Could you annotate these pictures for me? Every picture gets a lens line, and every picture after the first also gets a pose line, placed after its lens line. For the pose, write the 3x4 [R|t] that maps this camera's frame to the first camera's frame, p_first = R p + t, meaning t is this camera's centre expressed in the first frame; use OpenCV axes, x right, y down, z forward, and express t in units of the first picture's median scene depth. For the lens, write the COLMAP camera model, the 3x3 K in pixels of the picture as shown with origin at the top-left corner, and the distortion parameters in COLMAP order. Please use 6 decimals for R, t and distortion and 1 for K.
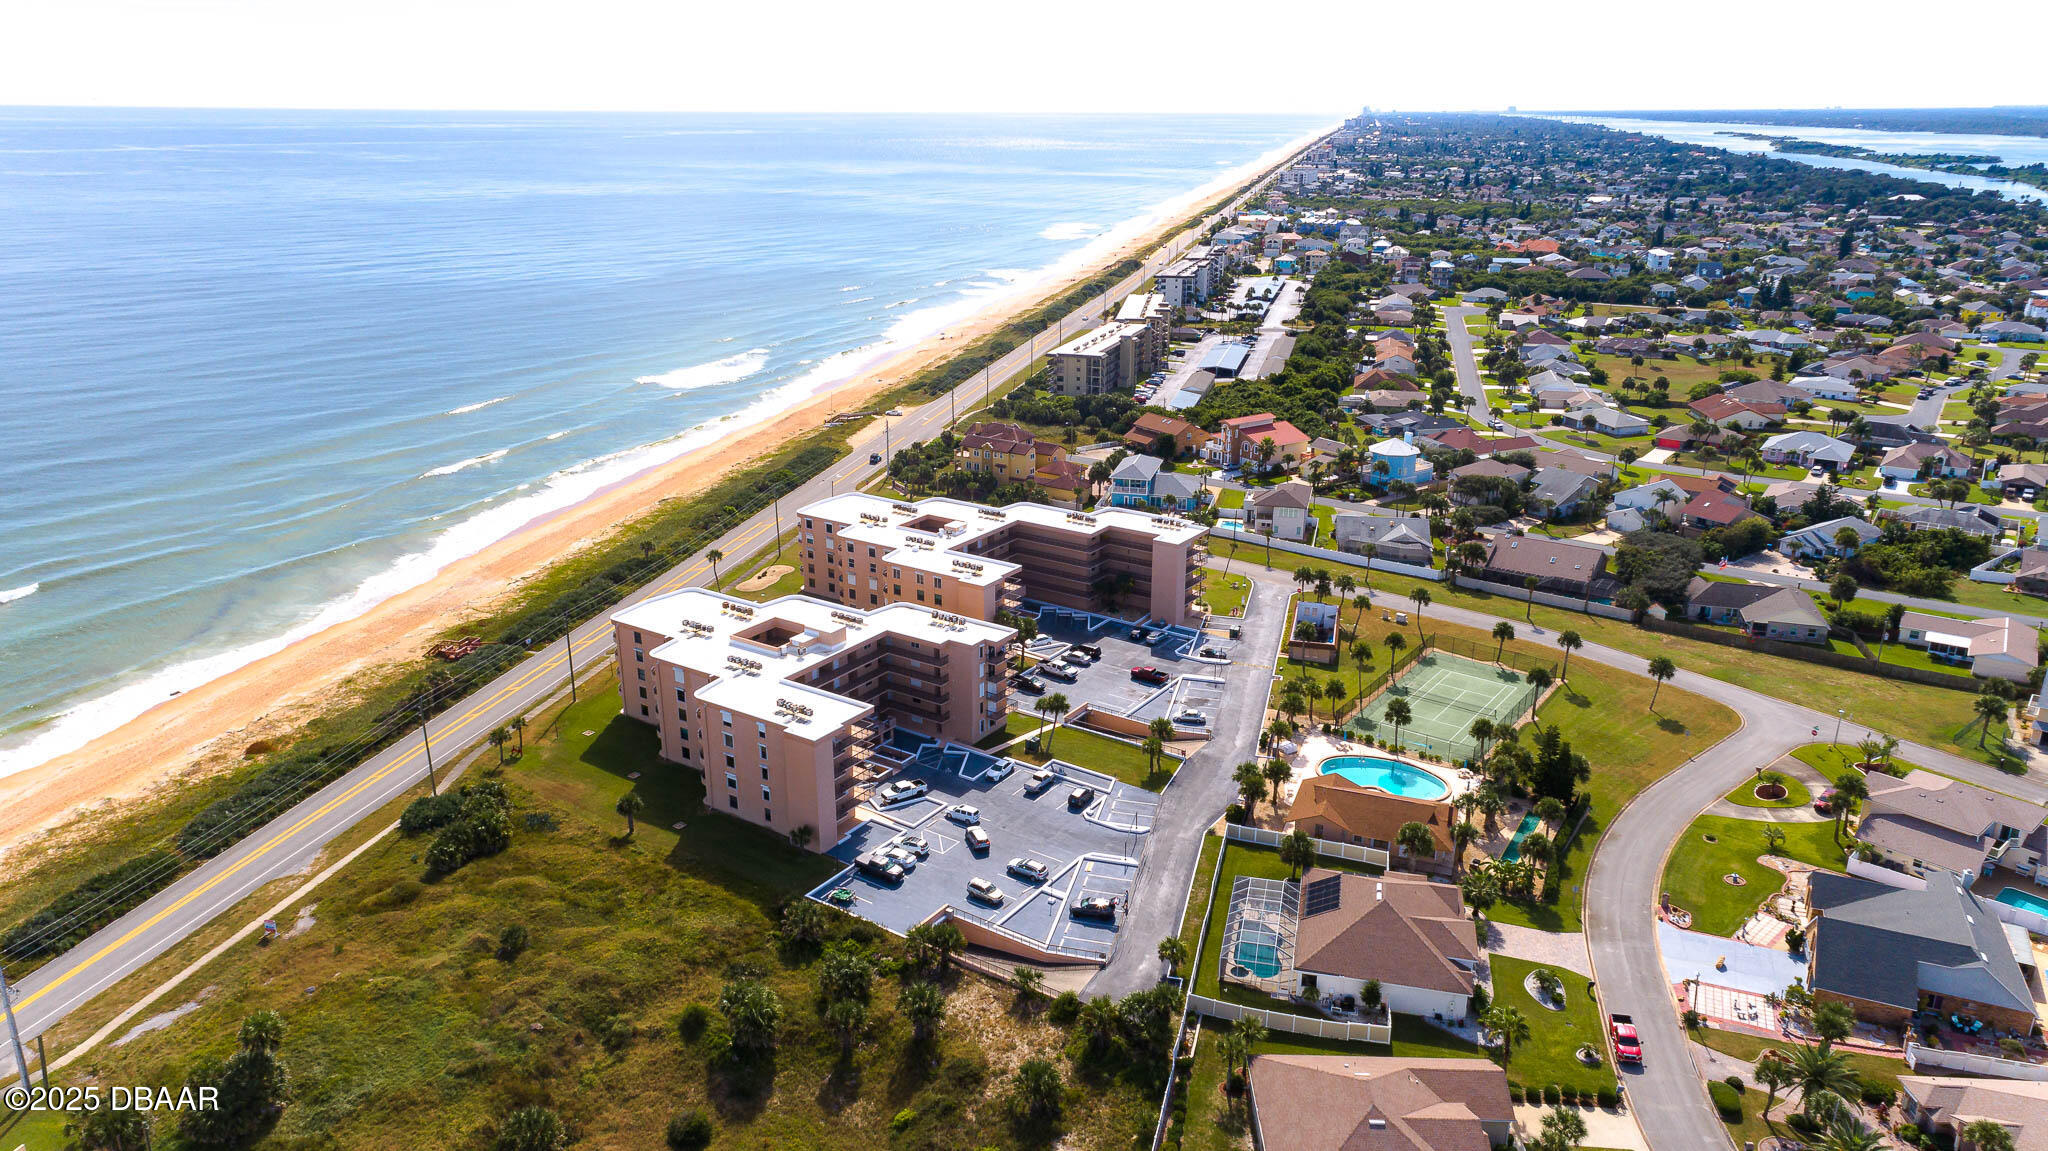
lens RADIAL K [[1392.9, 0, 1018.4], [0, 1392.9, 584.3], [0, 0, 1]] dist [0.035723, 0.001737]
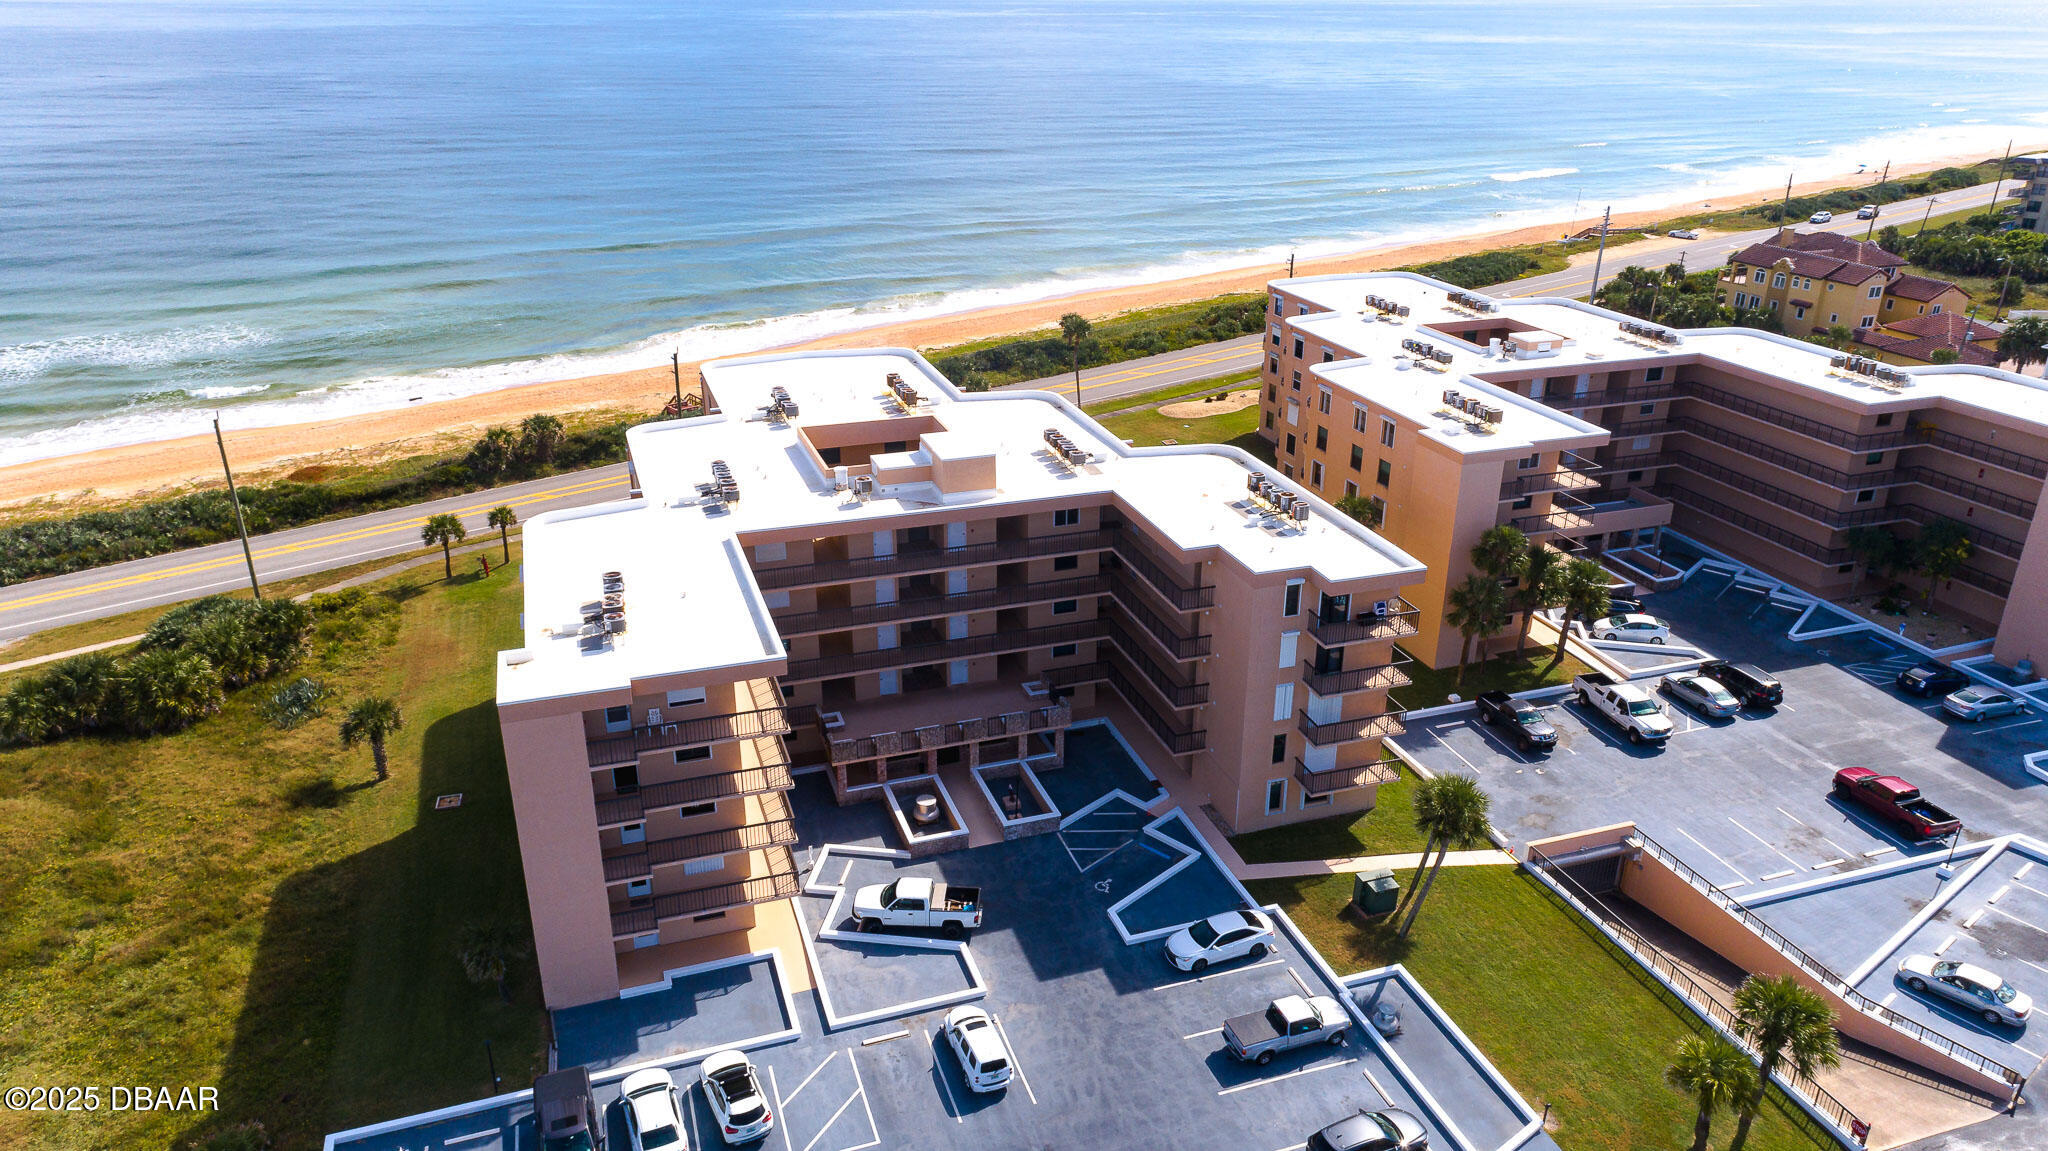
lens RADIAL K [[1392.9, 0, 1018.4], [0, 1392.9, 584.3], [0, 0, 1]] dist [0.035723, 0.001737]
pose [[0.801615, 0.241050, -0.547091, 0.096737], [-0.201982, 0.970500, 0.131655, 0.010364], [0.562687, 0.004966, 0.826655, 0.577592]]
